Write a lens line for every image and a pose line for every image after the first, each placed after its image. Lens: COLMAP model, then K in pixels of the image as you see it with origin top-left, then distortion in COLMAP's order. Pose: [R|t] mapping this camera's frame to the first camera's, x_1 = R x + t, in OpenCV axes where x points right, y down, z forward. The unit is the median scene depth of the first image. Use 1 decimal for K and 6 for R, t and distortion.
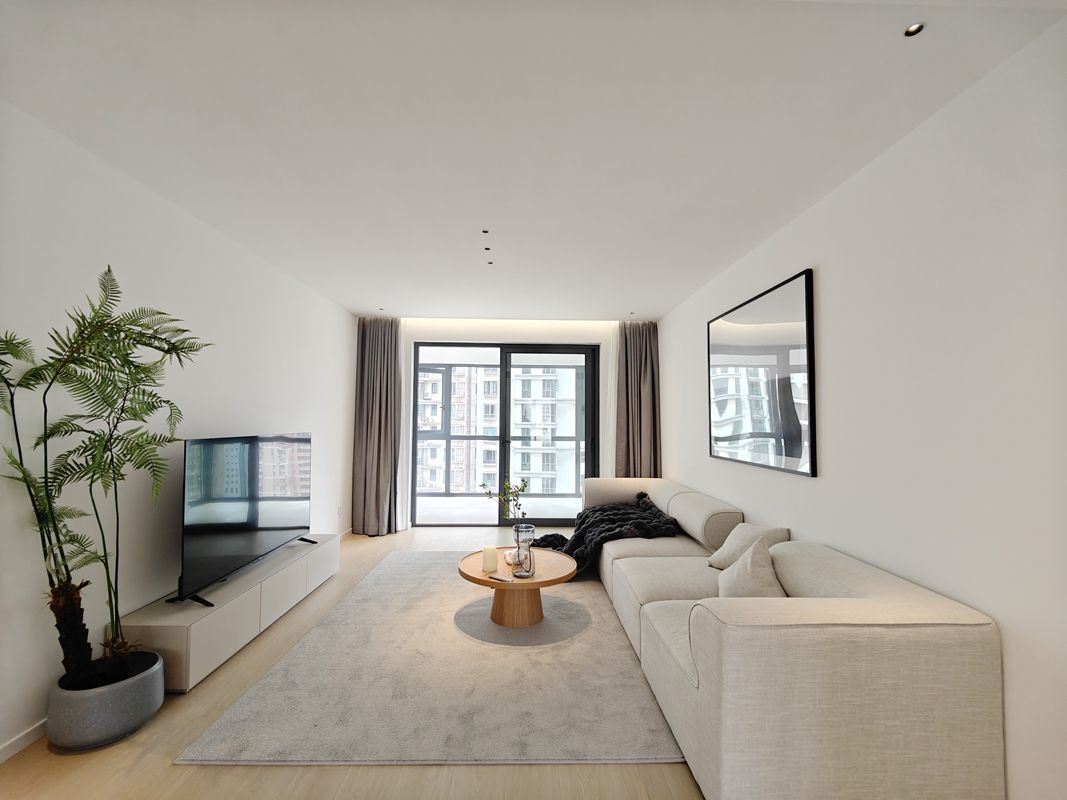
lens RADIAL K [[464.2, 0, 533.5], [0, 464.2, 400.0], [0, 0, 1]] dist [0.000148, -0.000098]
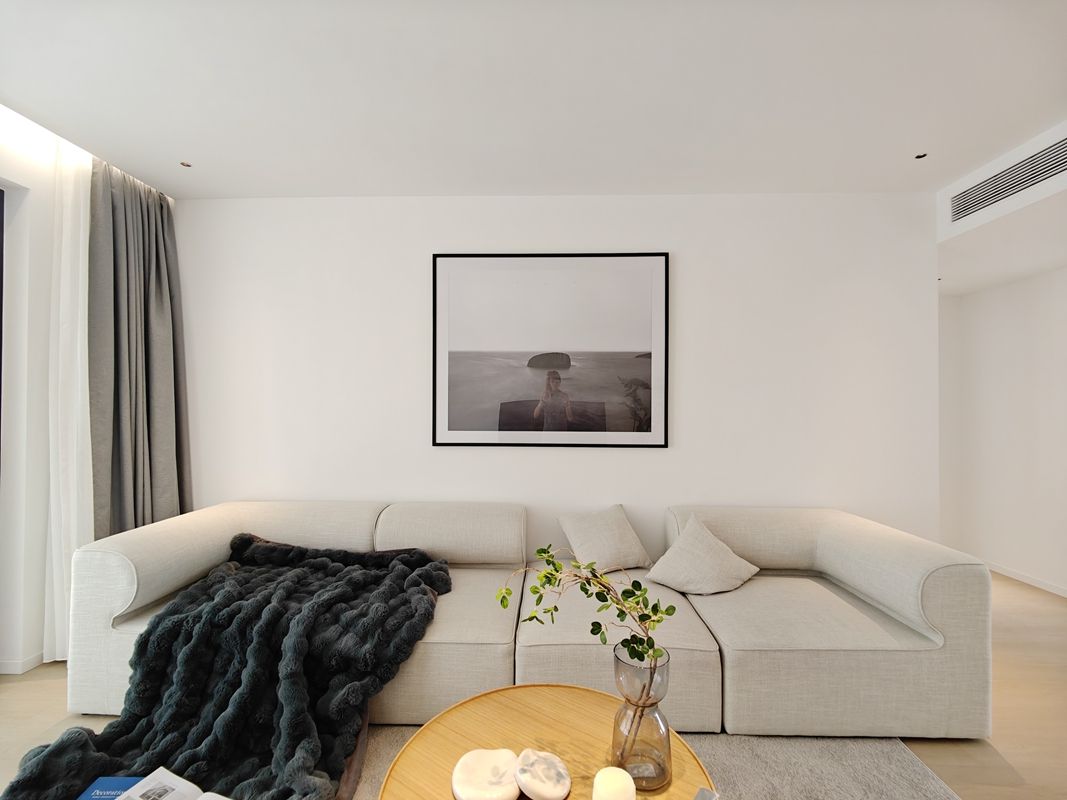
lens RADIAL K [[464.2, 0, 533.5], [0, 464.2, 400.0], [0, 0, 1]] dist [0.000148, -0.000098]
pose [[0.029441, -0.000934, 0.999566, -0.167065], [-0.046415, 0.998920, 0.002300, 0.019892], [-0.998488, -0.046463, 0.029366, 0.454993]]
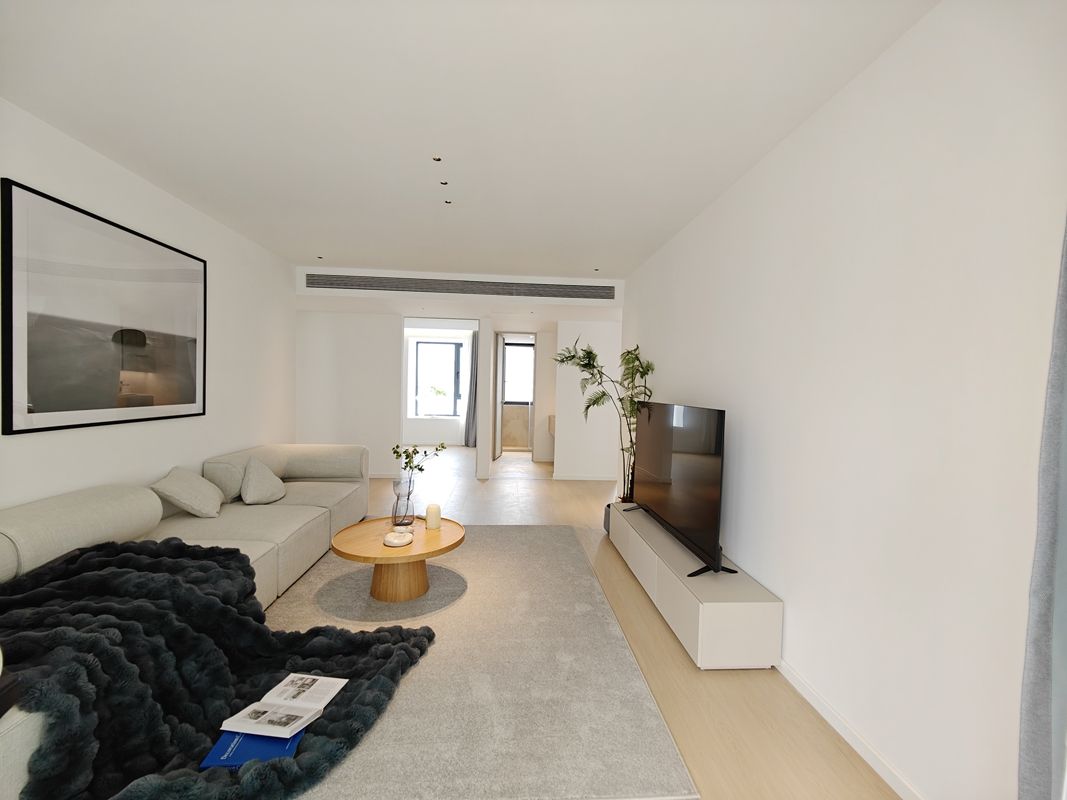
lens RADIAL K [[464.2, 0, 533.5], [0, 464.2, 400.0], [0, 0, 1]] dist [0.000148, -0.000098]
pose [[-0.996928, -0.027484, -0.073340, -0.090482], [-0.026717, 0.999578, -0.011411, 0.035430], [0.073622, -0.009417, -0.997242, 0.864710]]
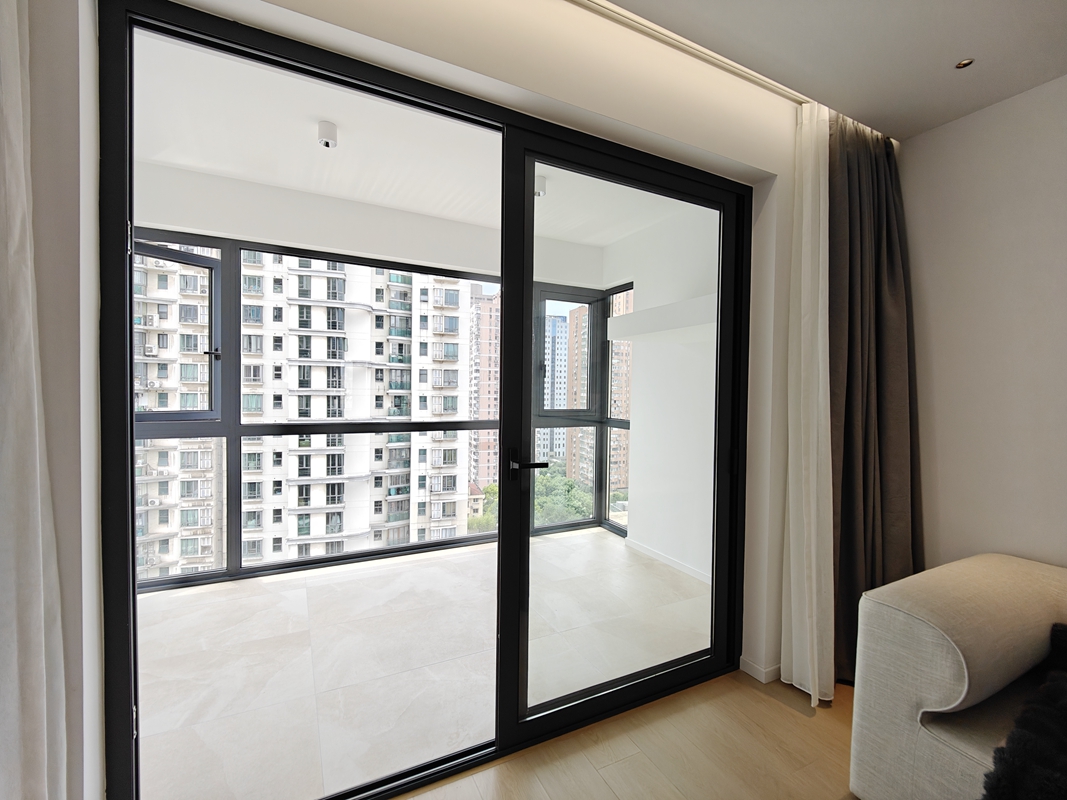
lens RADIAL K [[464.2, 0, 533.5], [0, 464.2, 400.0], [0, 0, 1]] dist [0.000148, -0.000098]
pose [[0.893869, -0.000754, 0.448328, -0.140790], [-0.031342, 0.997447, 0.064166, 0.022993], [-0.447232, -0.071408, 0.891563, 0.571219]]
